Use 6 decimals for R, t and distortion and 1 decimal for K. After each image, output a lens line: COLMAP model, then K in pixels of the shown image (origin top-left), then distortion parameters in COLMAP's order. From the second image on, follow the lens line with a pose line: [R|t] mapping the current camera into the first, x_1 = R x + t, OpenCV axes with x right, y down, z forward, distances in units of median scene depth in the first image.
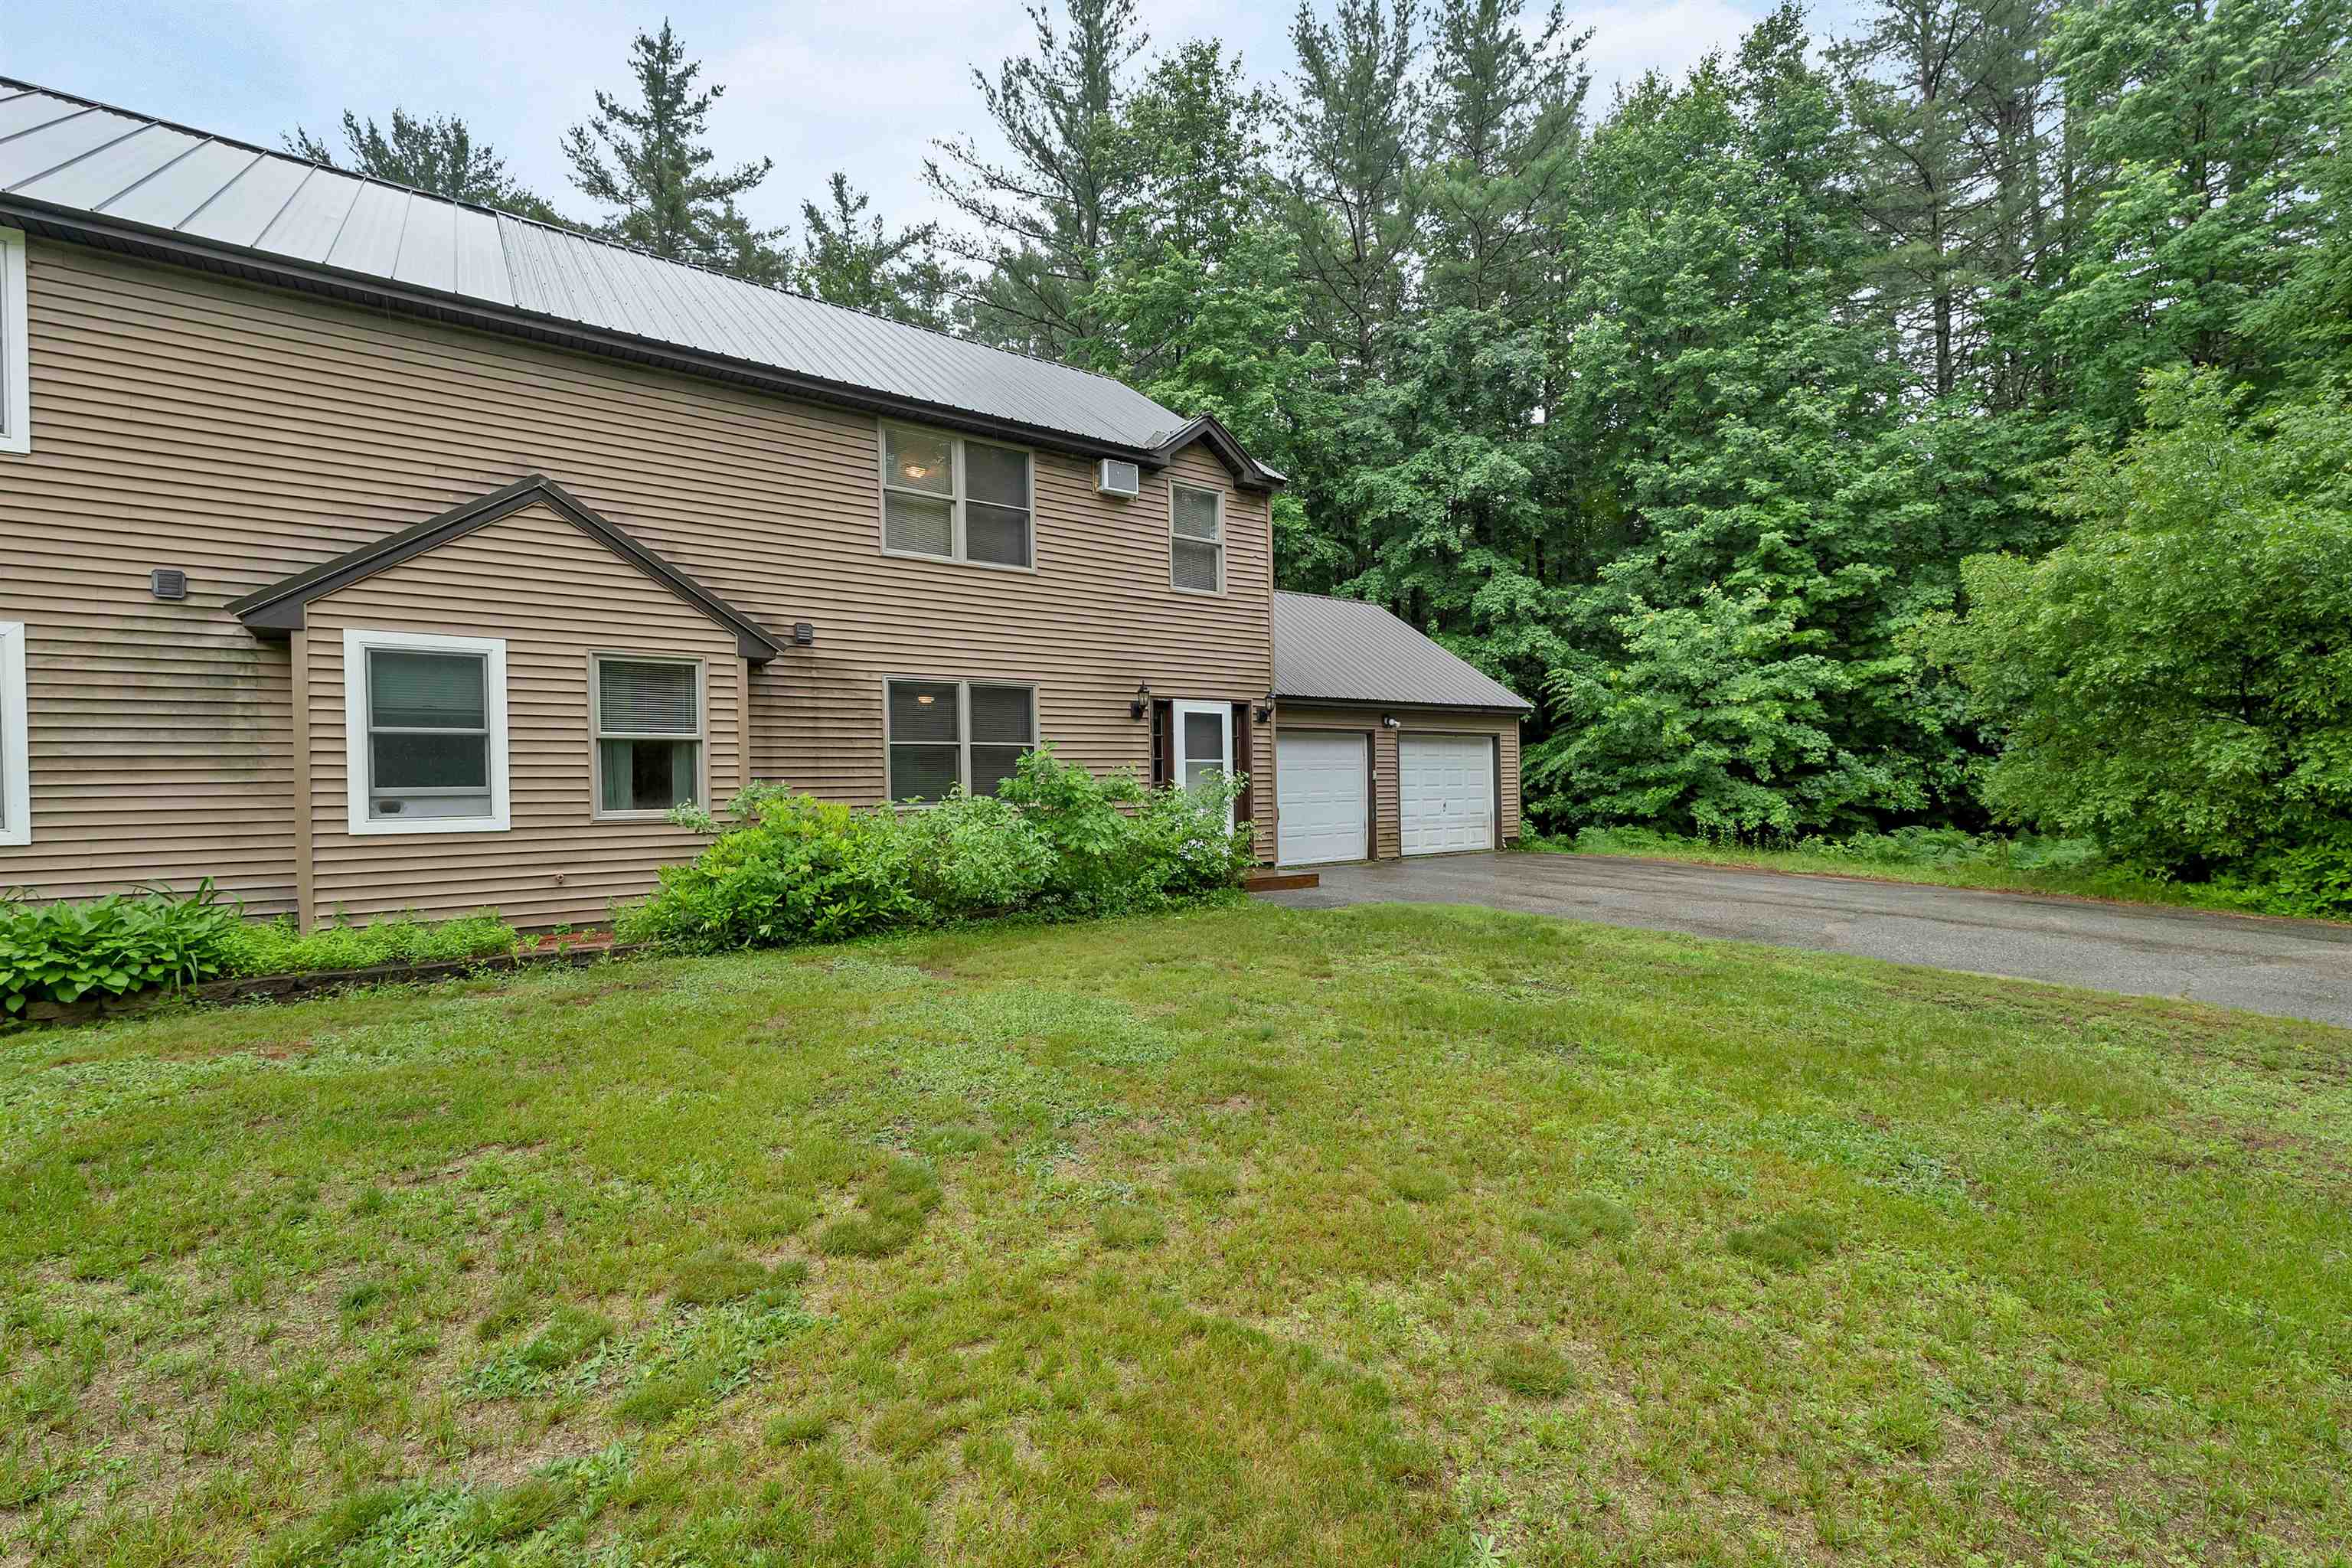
lens RADIAL K [[984.8, 0, 1173.0], [0, 984.8, 794.8], [0, 0, 1]] dist [-0.002083, 0.000024]
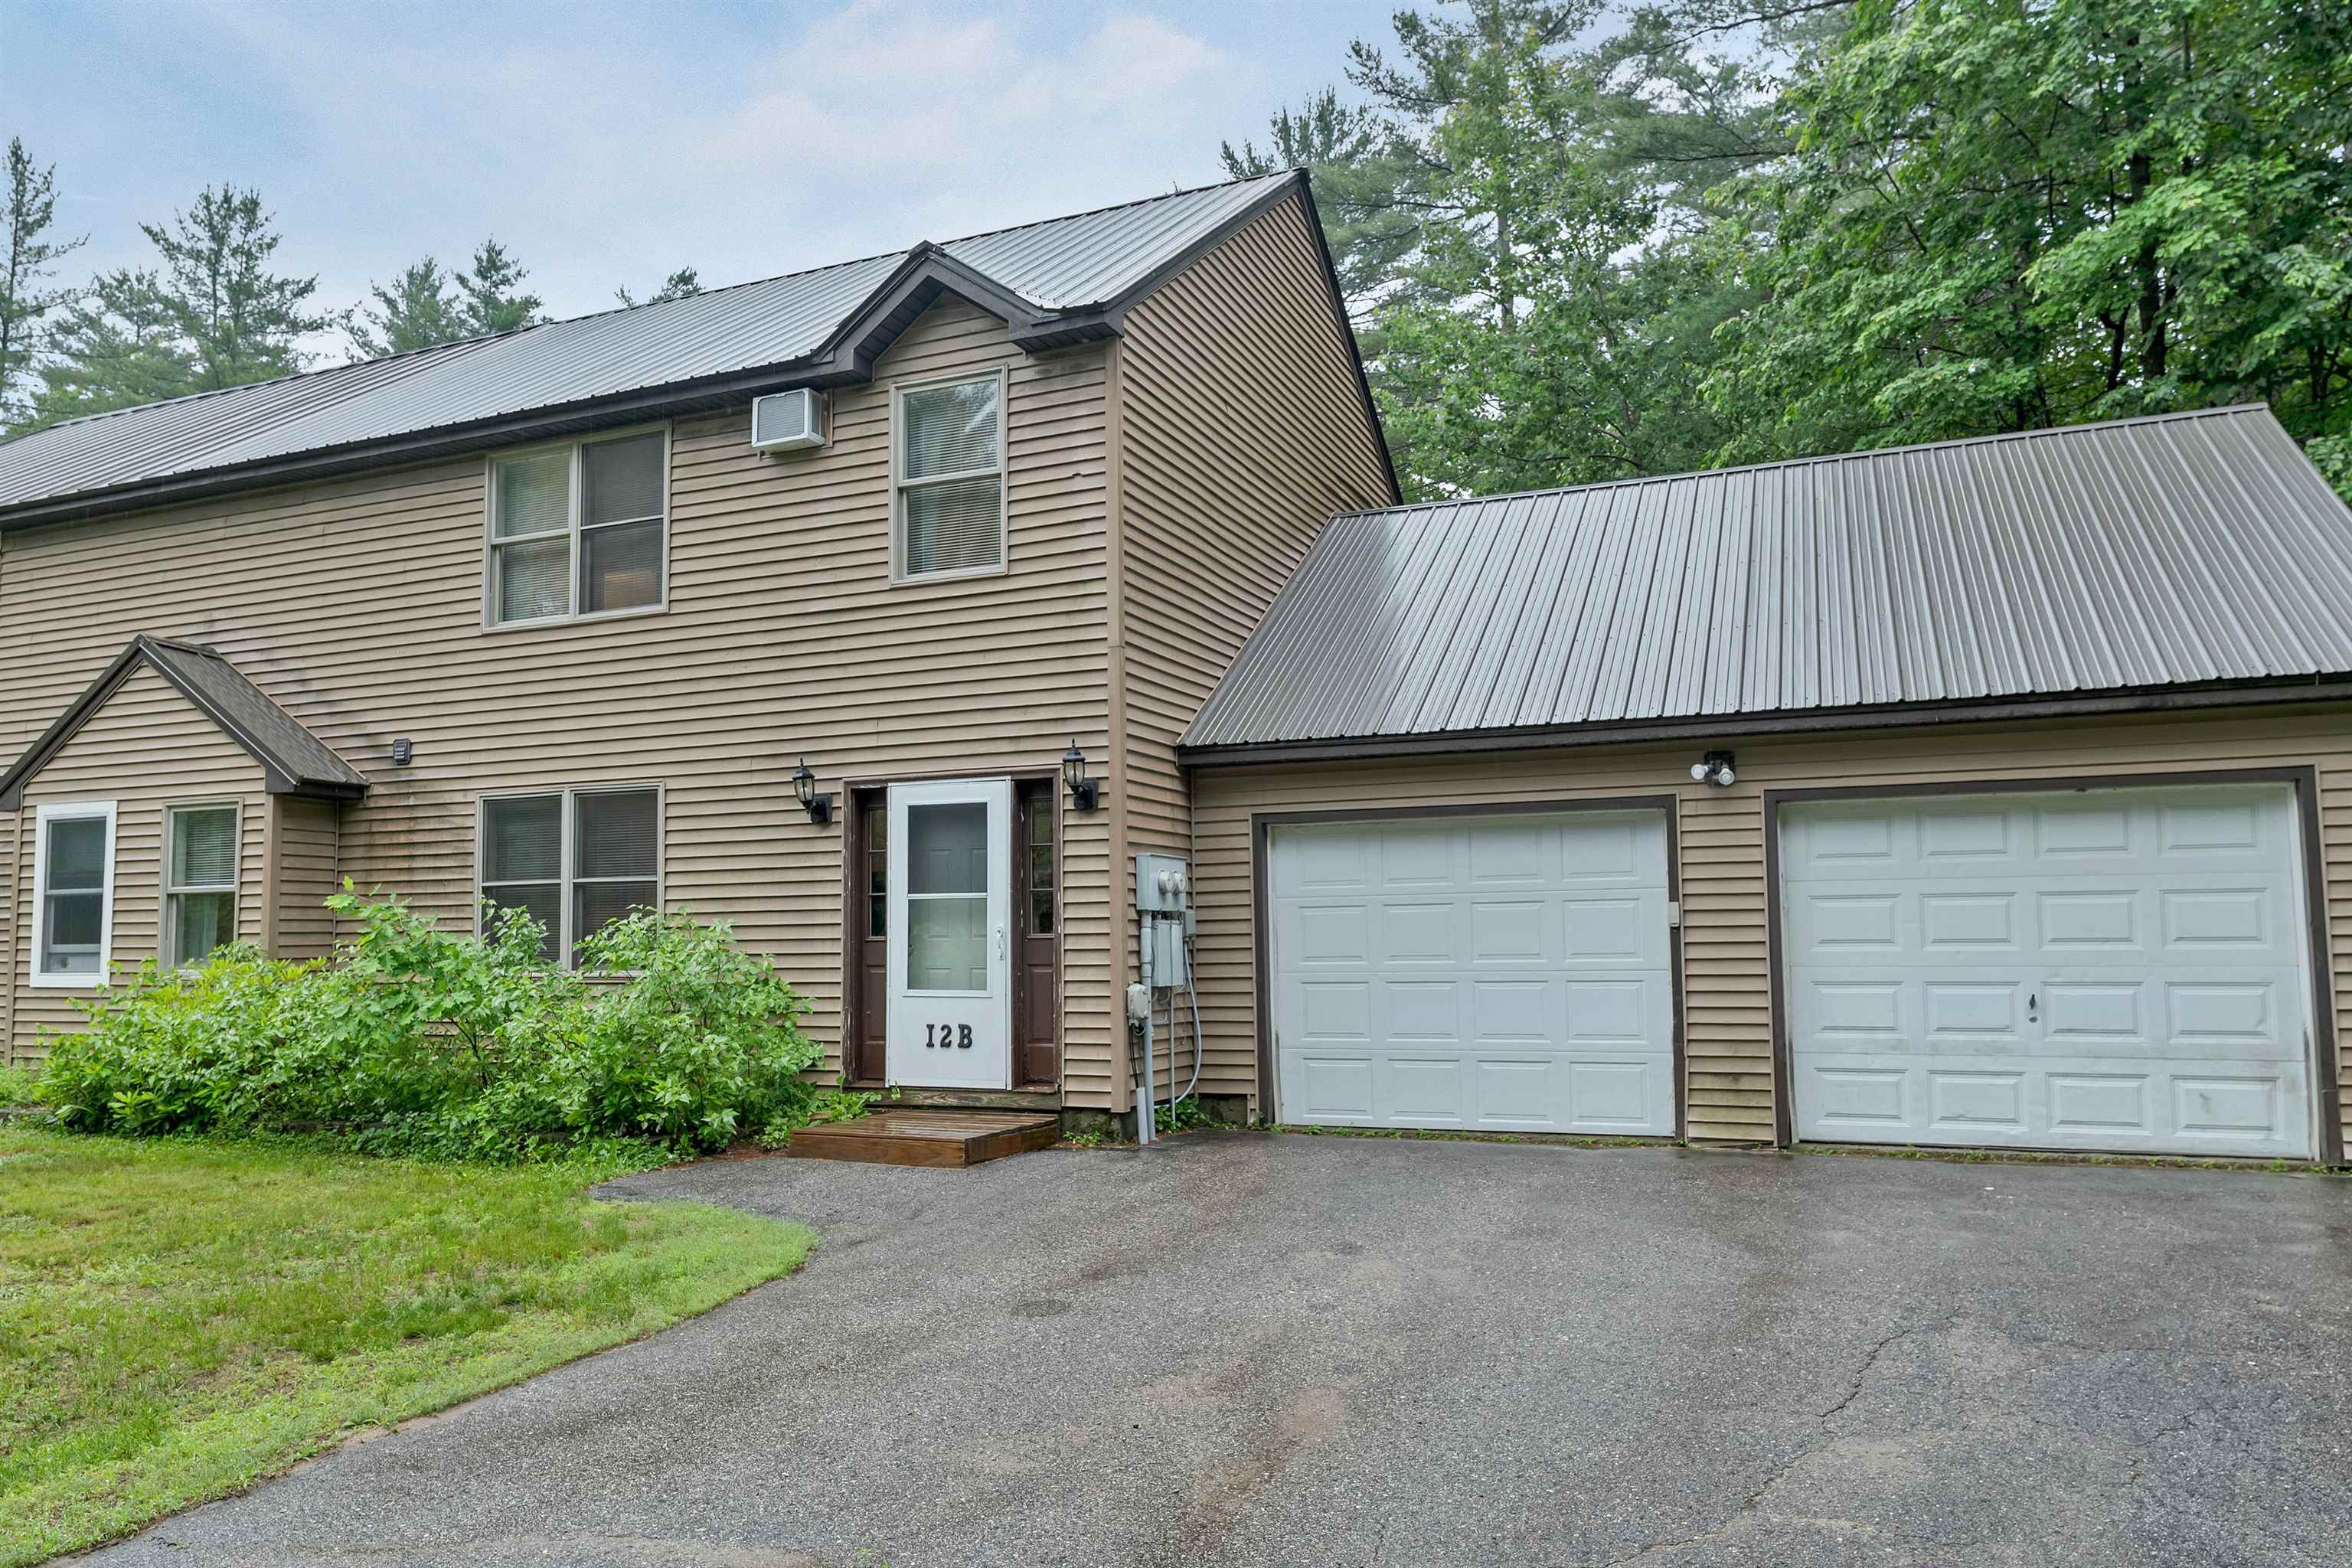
lens RADIAL K [[1607.1, 0, 1176.0], [0, 1607.1, 784.0], [0, 0, 1]] dist [-0.006757, -0.002004]
pose [[0.511850, -0.062919, -0.856768, 0.964111], [0.001834, 0.997392, -0.072151, -0.038246], [0.859073, 0.035359, 0.510630, 0.793408]]
